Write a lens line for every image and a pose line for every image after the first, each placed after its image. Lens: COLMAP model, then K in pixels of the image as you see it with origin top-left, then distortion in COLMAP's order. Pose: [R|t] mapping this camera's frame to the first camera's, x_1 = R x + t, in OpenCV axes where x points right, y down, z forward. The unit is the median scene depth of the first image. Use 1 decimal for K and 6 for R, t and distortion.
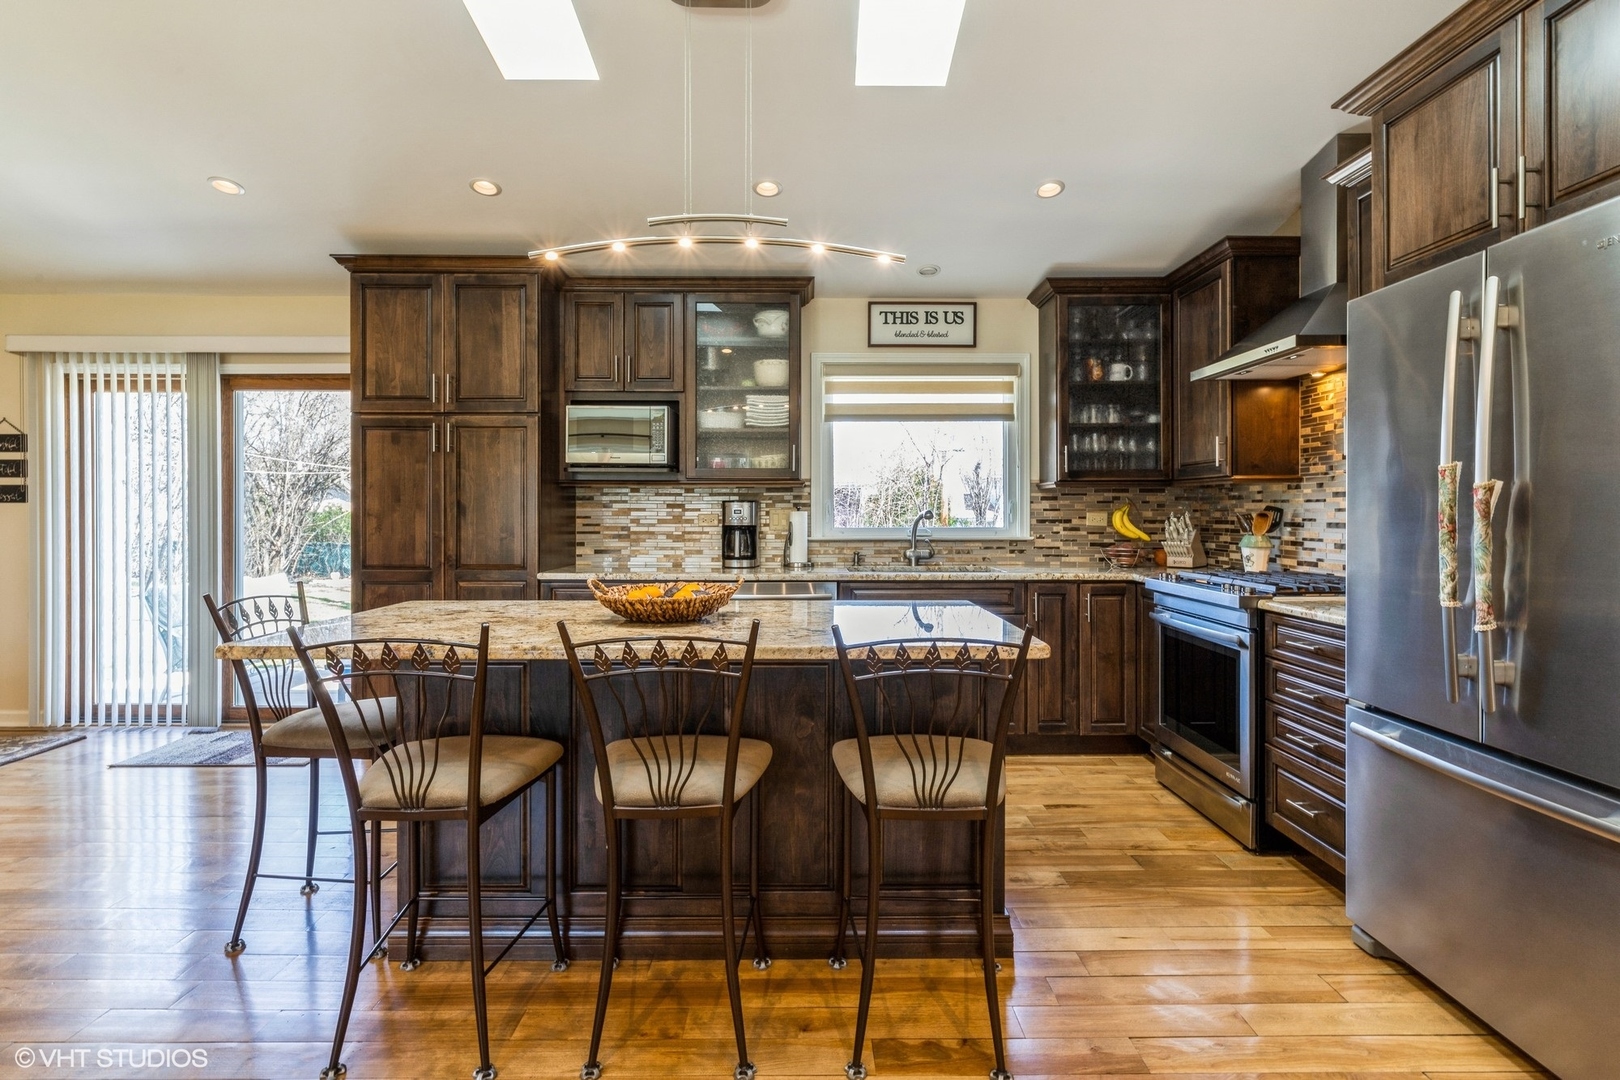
lens RADIAL K [[785.9, 0, 811.5], [0, 785.9, 522.2], [0, 0, 1]] dist [-0.001387, 0.000662]
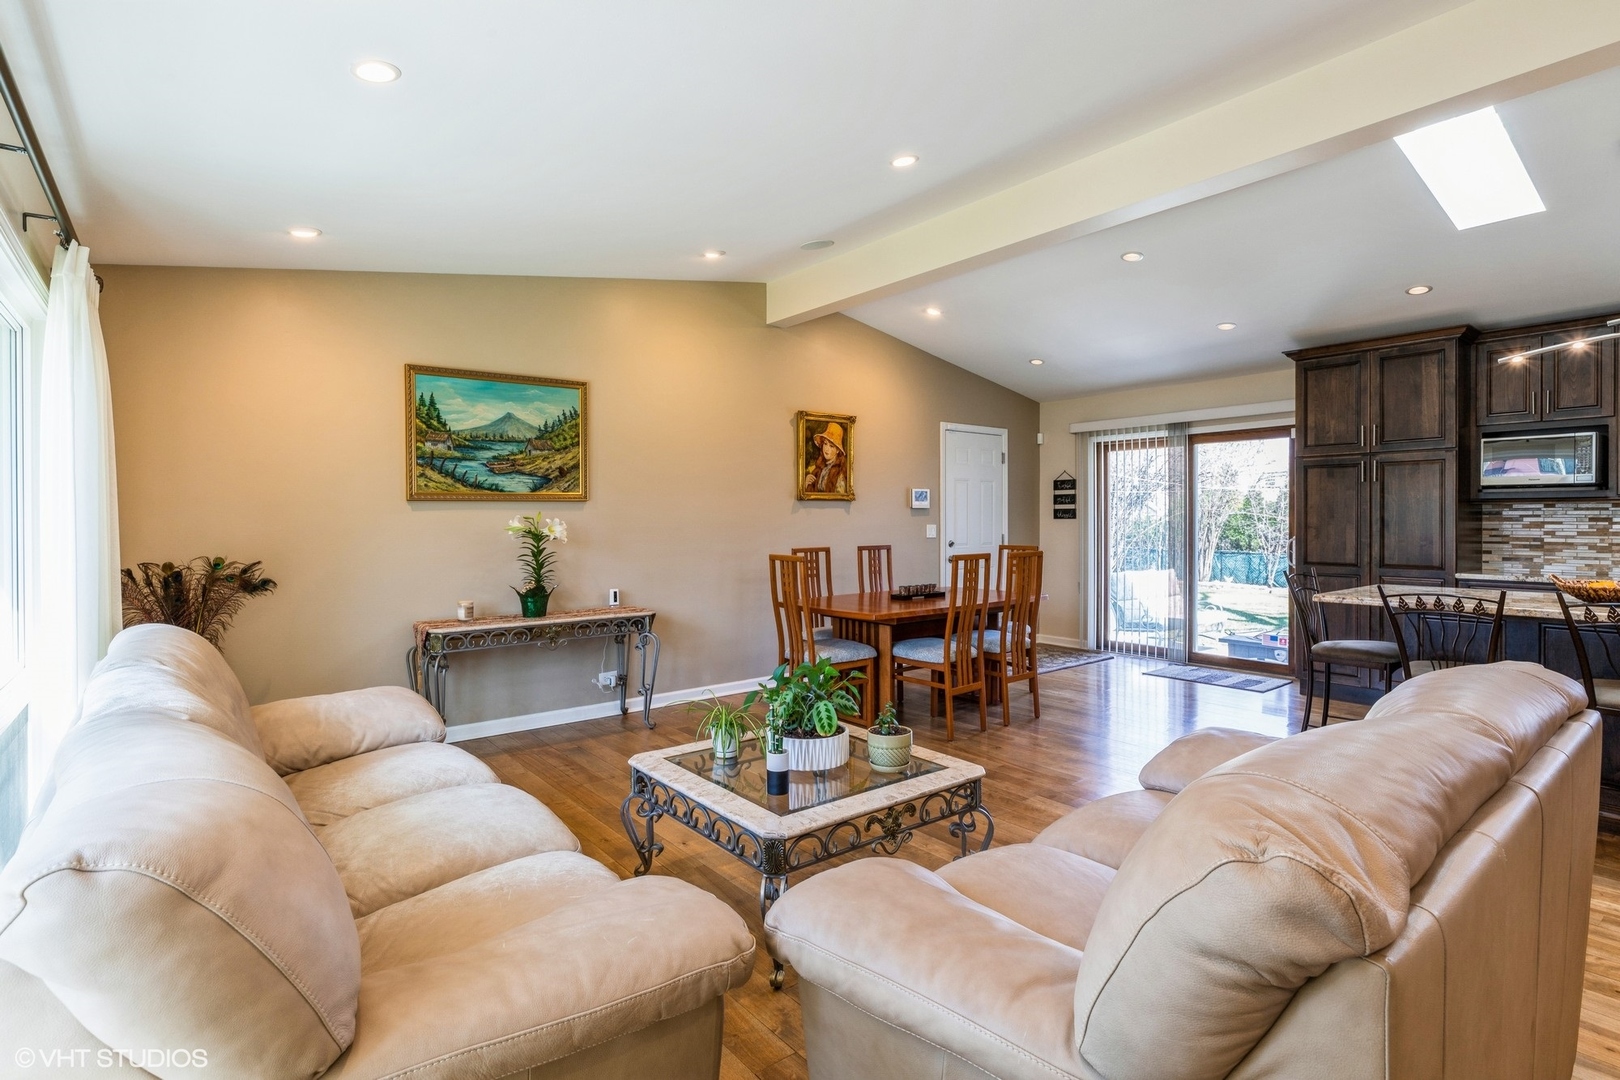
lens RADIAL K [[785.9, 0, 811.5], [0, 785.9, 522.2], [0, 0, 1]] dist [-0.001387, 0.000662]
pose [[0.611940, -0.000671, -0.790904, 0.018753], [-0.007470, 0.999950, -0.006628, -0.001761], [0.790869, 0.009964, 0.611904, -0.561456]]
